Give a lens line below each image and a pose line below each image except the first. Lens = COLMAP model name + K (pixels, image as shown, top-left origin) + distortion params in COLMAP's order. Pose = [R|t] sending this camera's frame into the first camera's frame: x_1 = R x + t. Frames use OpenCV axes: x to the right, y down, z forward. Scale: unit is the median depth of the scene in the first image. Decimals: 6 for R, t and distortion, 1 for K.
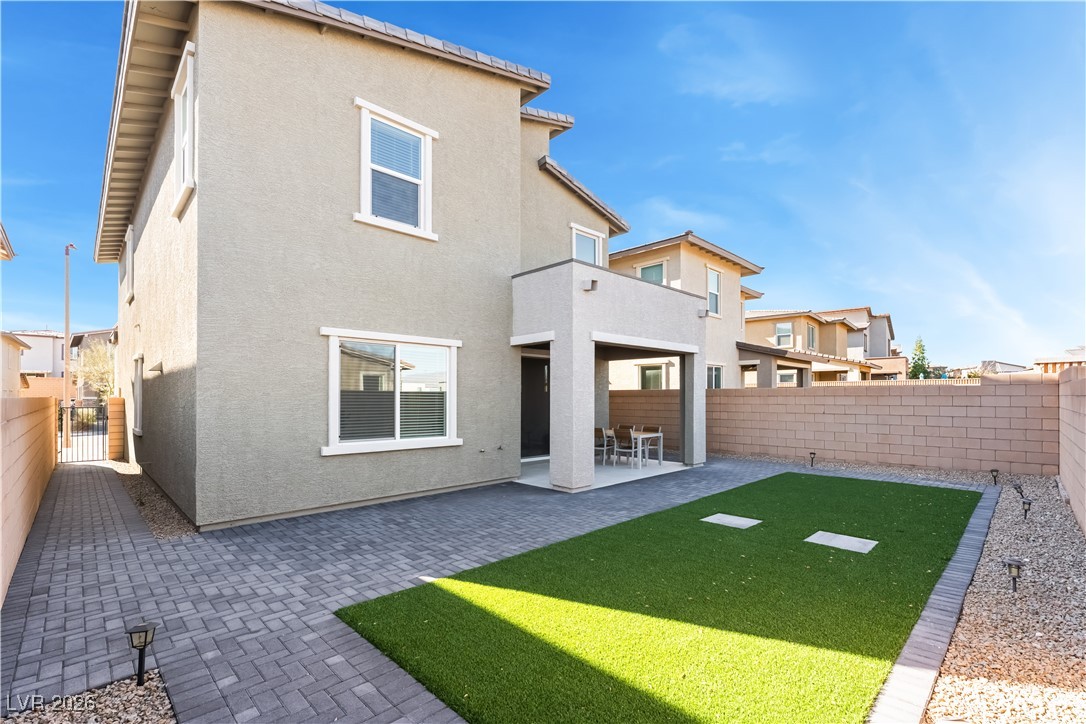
lens RADIAL K [[482.2, 0, 541.2], [0, 482.2, 398.1], [0, 0, 1]] dist [0.000804, 0.000217]
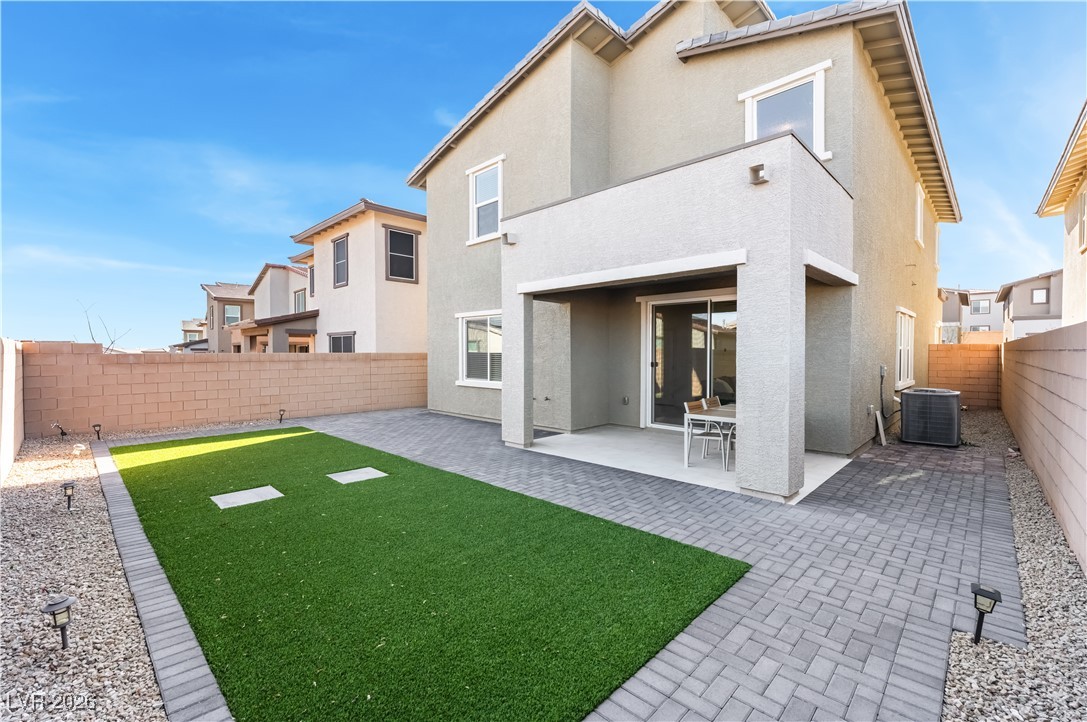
lens RADIAL K [[463.7, 0, 543.5], [0, 463.7, 361.0], [0, 0, 1]] dist [0.002729, 0.000221]
pose [[0.031222, 0.020812, -0.999296, 1.851011], [0.003765, 0.999774, 0.020940, -0.009078], [0.999505, -0.004416, 0.031136, 1.830699]]
